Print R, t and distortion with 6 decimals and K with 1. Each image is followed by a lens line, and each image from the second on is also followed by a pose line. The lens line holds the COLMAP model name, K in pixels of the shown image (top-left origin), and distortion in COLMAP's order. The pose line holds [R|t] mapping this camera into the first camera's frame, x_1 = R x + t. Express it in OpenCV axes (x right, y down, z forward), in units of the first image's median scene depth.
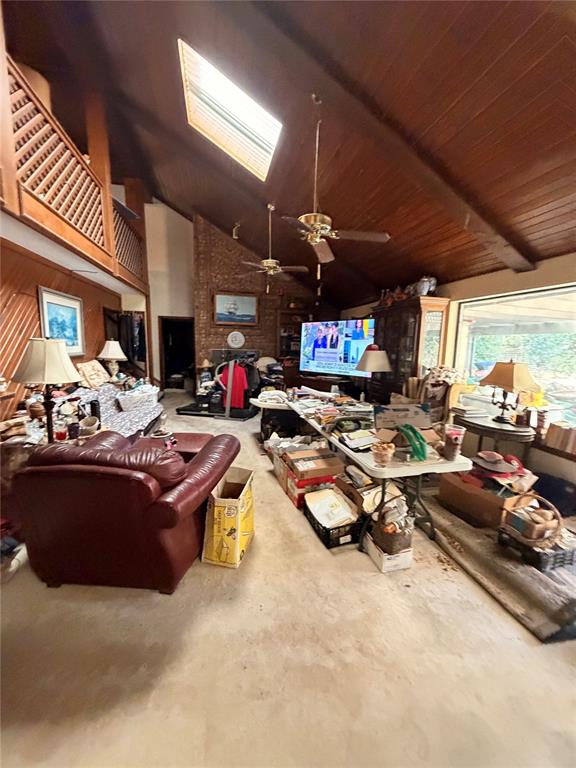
lens RADIAL K [[304.8, 0, 287.3], [0, 304.8, 385.3], [0, 0, 1]] dist [0.001419, -0.000507]
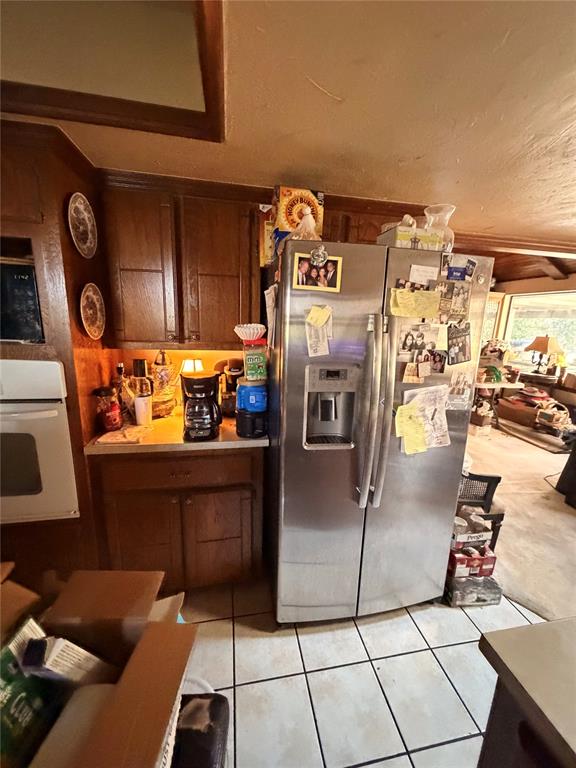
lens RADIAL K [[304.8, 0, 288.2], [0, 304.8, 382.4], [0, 0, 1]] dist [0.001419, -0.000507]
pose [[0.998520, 0.031567, -0.044279, -0.579260], [-0.028660, 0.997485, 0.064818, 0.105283], [0.046214, -0.063453, 0.996914, -0.722236]]
